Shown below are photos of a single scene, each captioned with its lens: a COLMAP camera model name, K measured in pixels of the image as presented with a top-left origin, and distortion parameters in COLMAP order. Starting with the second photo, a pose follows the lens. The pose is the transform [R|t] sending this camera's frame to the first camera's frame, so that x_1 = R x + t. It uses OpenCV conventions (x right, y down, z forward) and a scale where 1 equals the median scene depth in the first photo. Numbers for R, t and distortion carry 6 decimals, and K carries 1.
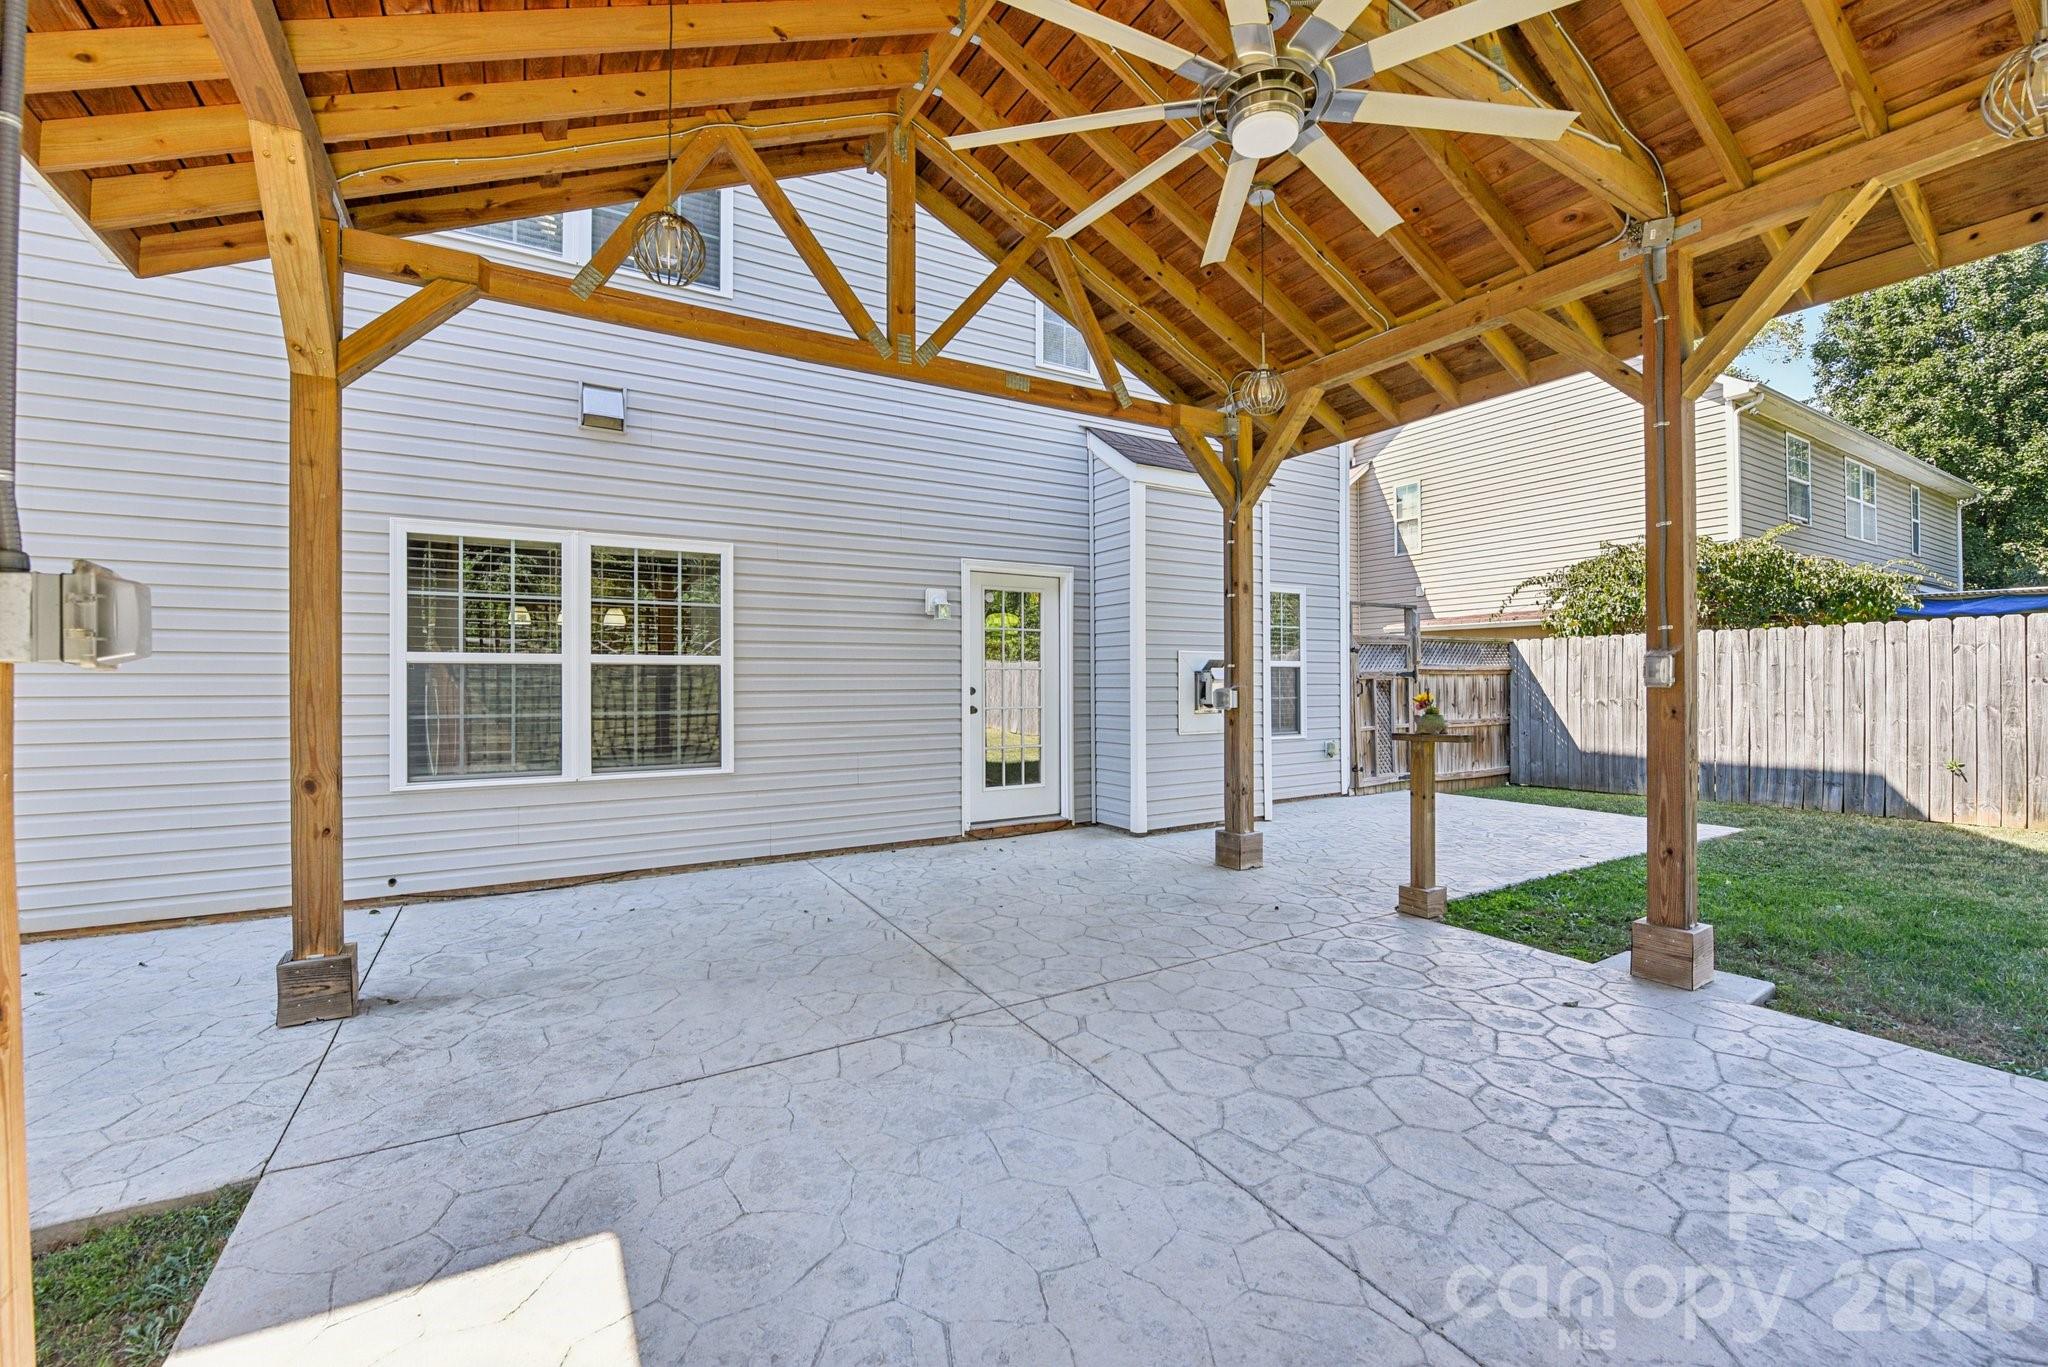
lens RADIAL K [[837.4, 0, 1023.2], [0, 837.4, 683.6], [0, 0, 1]] dist [-0.002303, -0.001053]
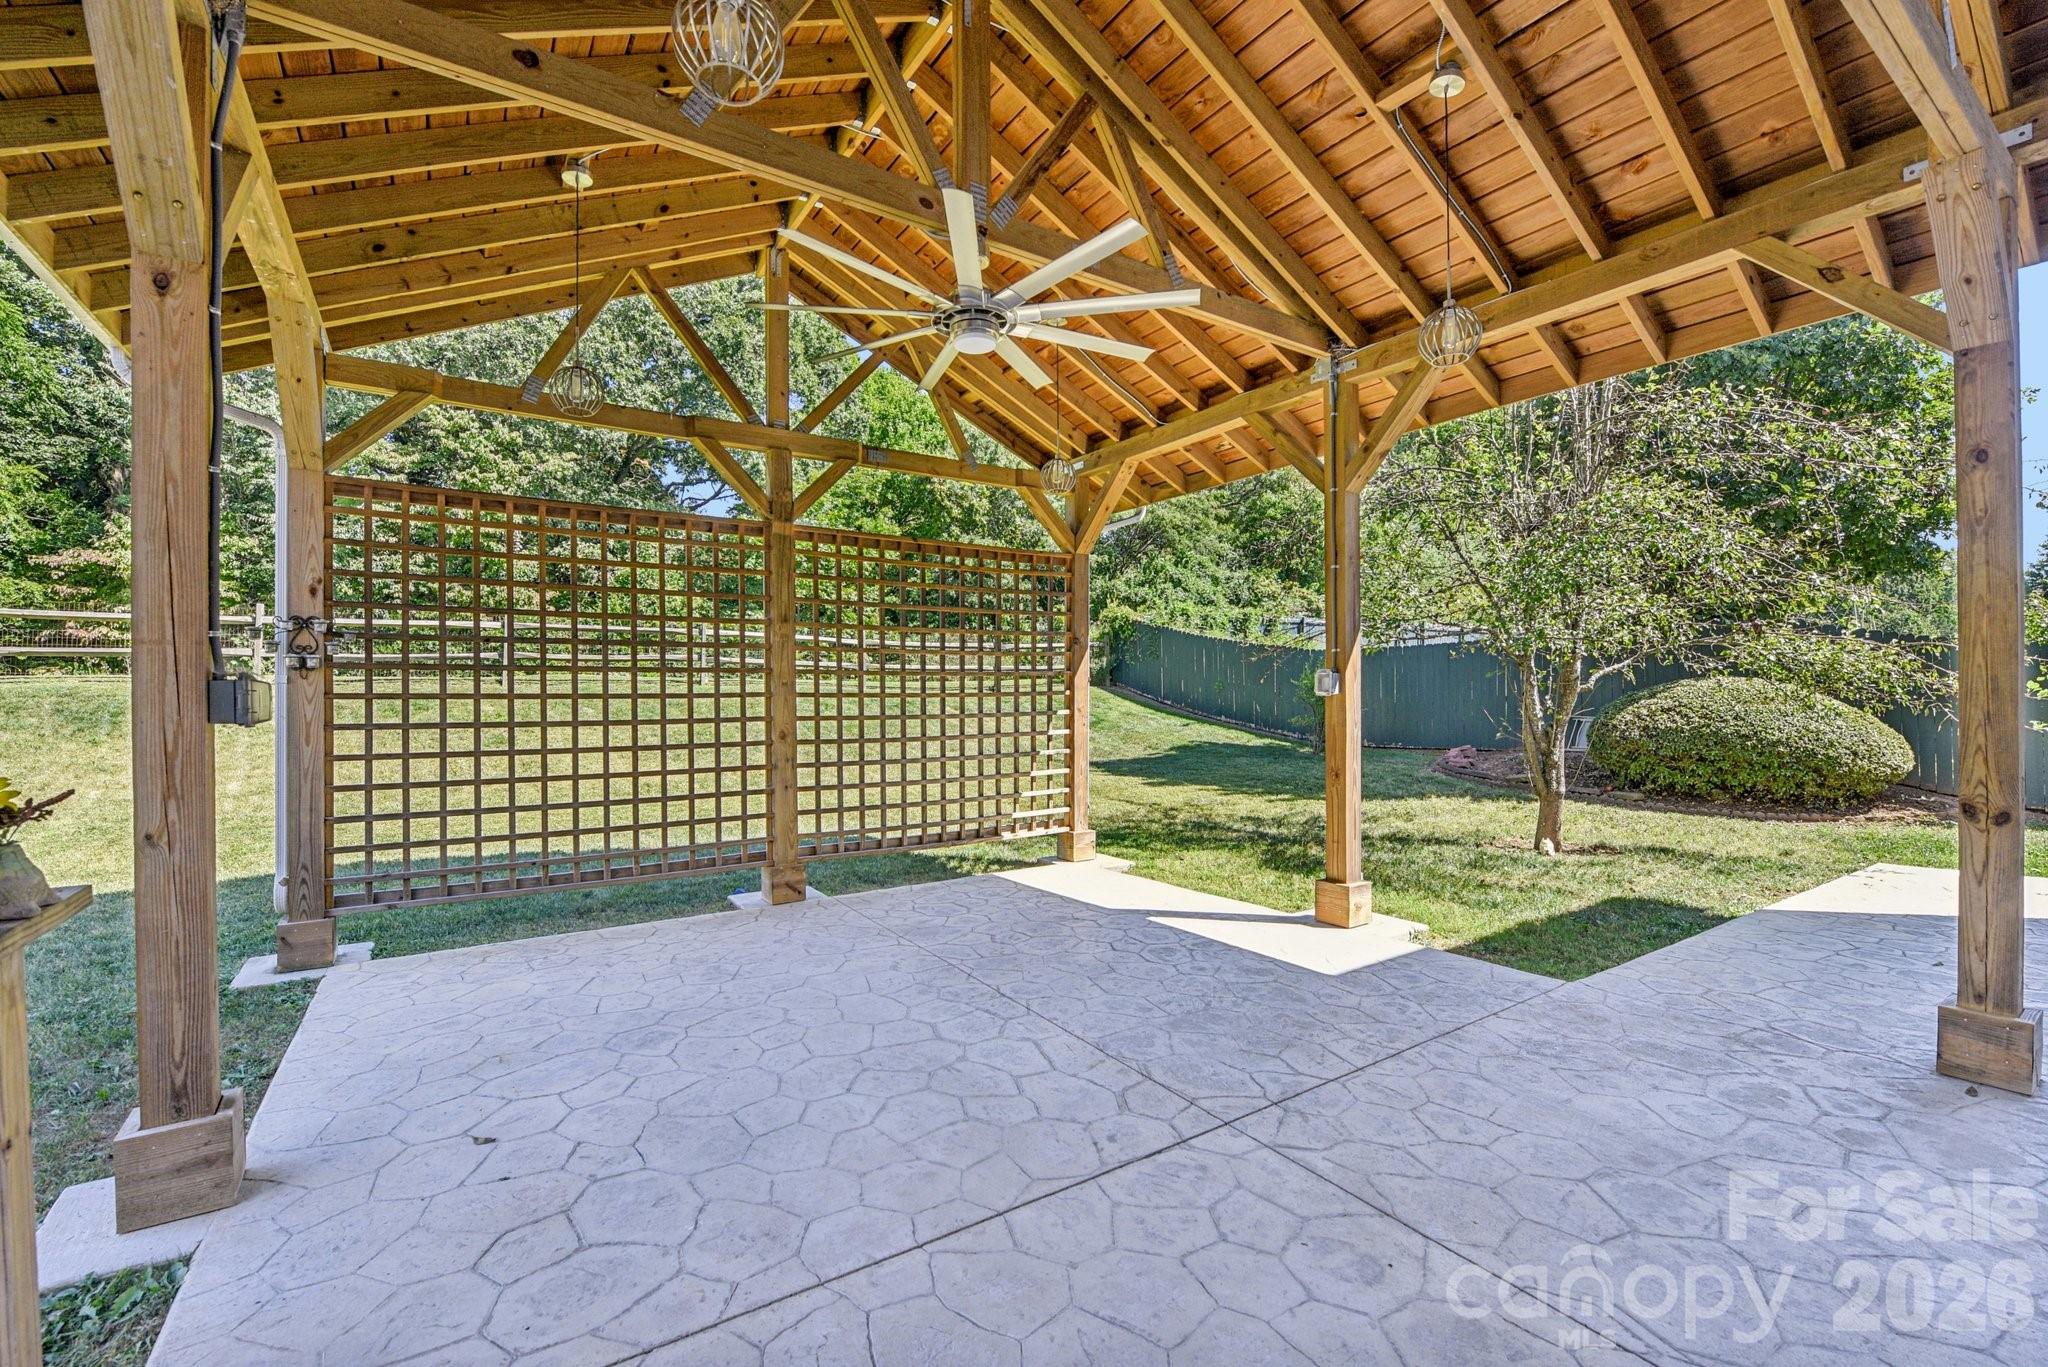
lens RADIAL K [[837.4, 0, 1023.8], [0, 837.4, 691.0], [0, 0, 1]] dist [-0.002303, -0.001053]
pose [[-0.998708, 0.009778, -0.049861, 0.240473], [0.009812, 0.999952, -0.000439, -0.021489], [0.049854, -0.000927, -0.998756, 2.124086]]
